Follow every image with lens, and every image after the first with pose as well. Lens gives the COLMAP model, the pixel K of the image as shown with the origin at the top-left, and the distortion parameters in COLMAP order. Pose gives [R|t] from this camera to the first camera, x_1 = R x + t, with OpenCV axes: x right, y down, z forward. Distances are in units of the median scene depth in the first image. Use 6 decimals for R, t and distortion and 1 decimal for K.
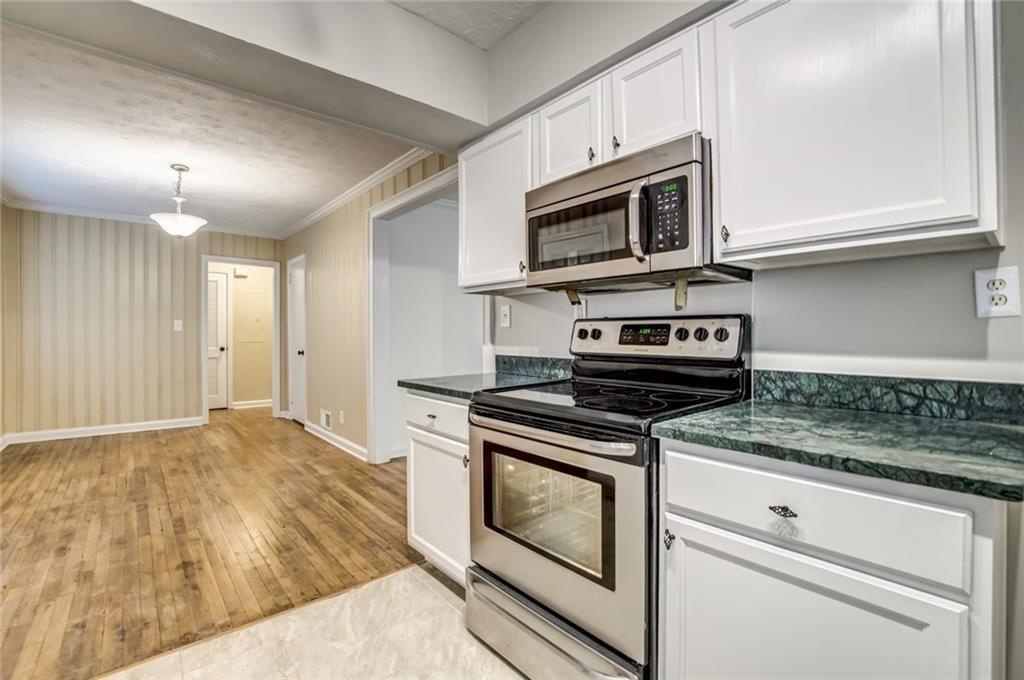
lens RADIAL K [[442.9, 0, 509.2], [0, 442.9, 328.5], [0, 0, 1]] dist [-0.022373, 0.000255]
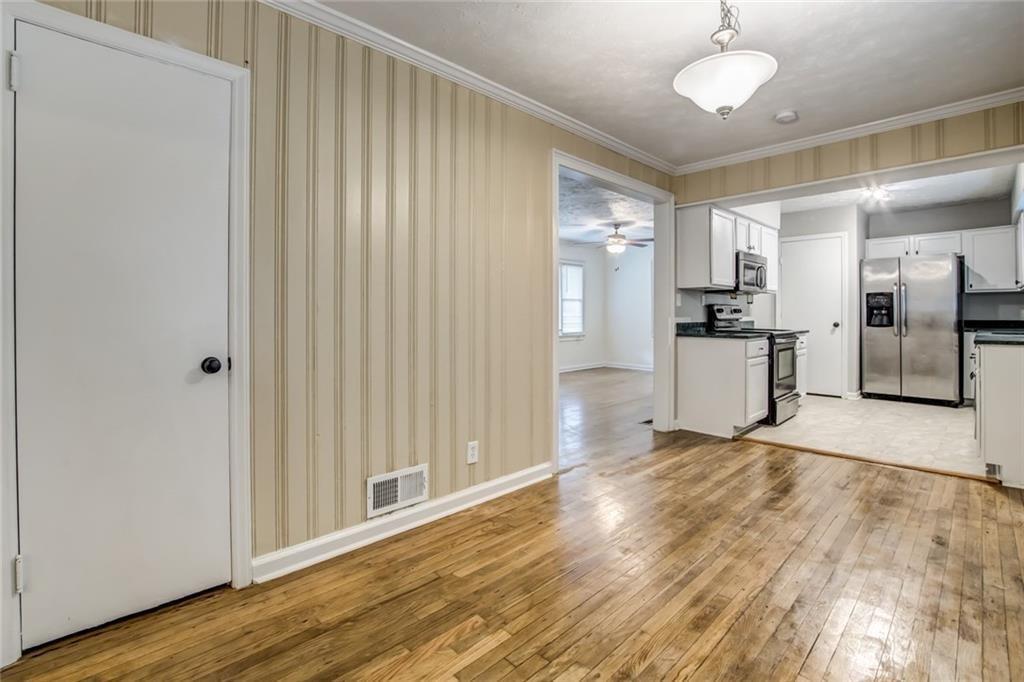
lens RADIAL K [[463.0, 0, 501.1], [0, 463.0, 313.1], [0, 0, 1]] dist [-0.034059, 0.000753]
pose [[-0.037280, -0.000040, 0.999305, -1.571009], [-0.010867, 0.999941, -0.000365, 0.037835], [-0.999246, -0.010873, -0.037278, 1.590966]]
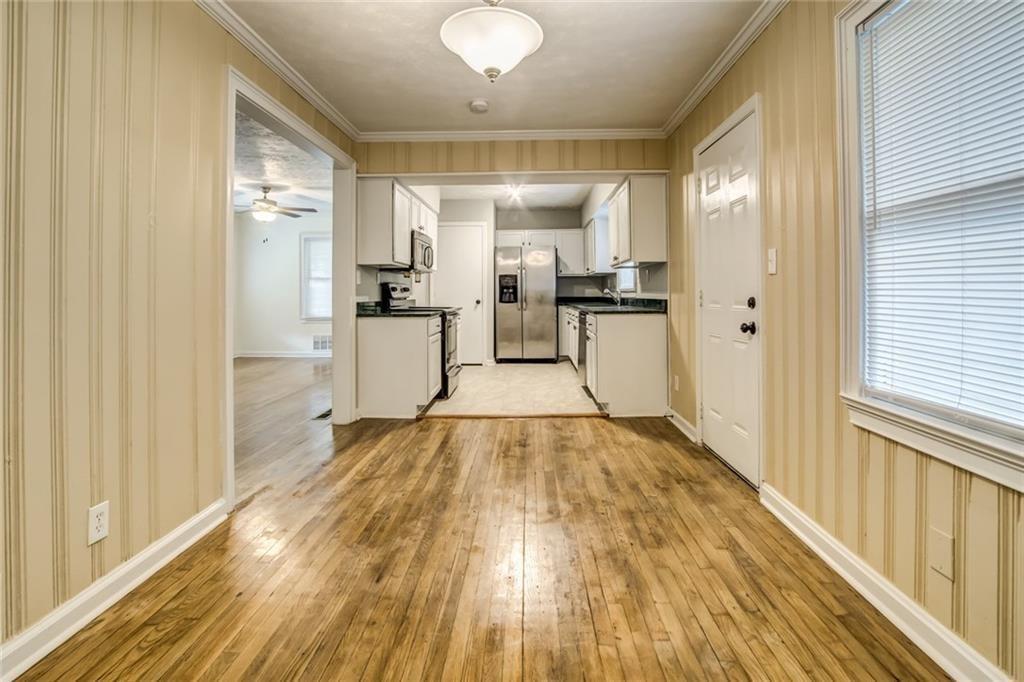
lens RADIAL K [[475.2, 0, 515.9], [0, 475.2, 287.8], [0, 0, 1]] dist [-0.024520, 0.000770]
pose [[-0.737706, 0.010152, 0.675046, -1.384586], [-0.003193, 0.999823, -0.018526, 0.044728], [-0.675115, -0.015822, -0.737543, 1.690591]]
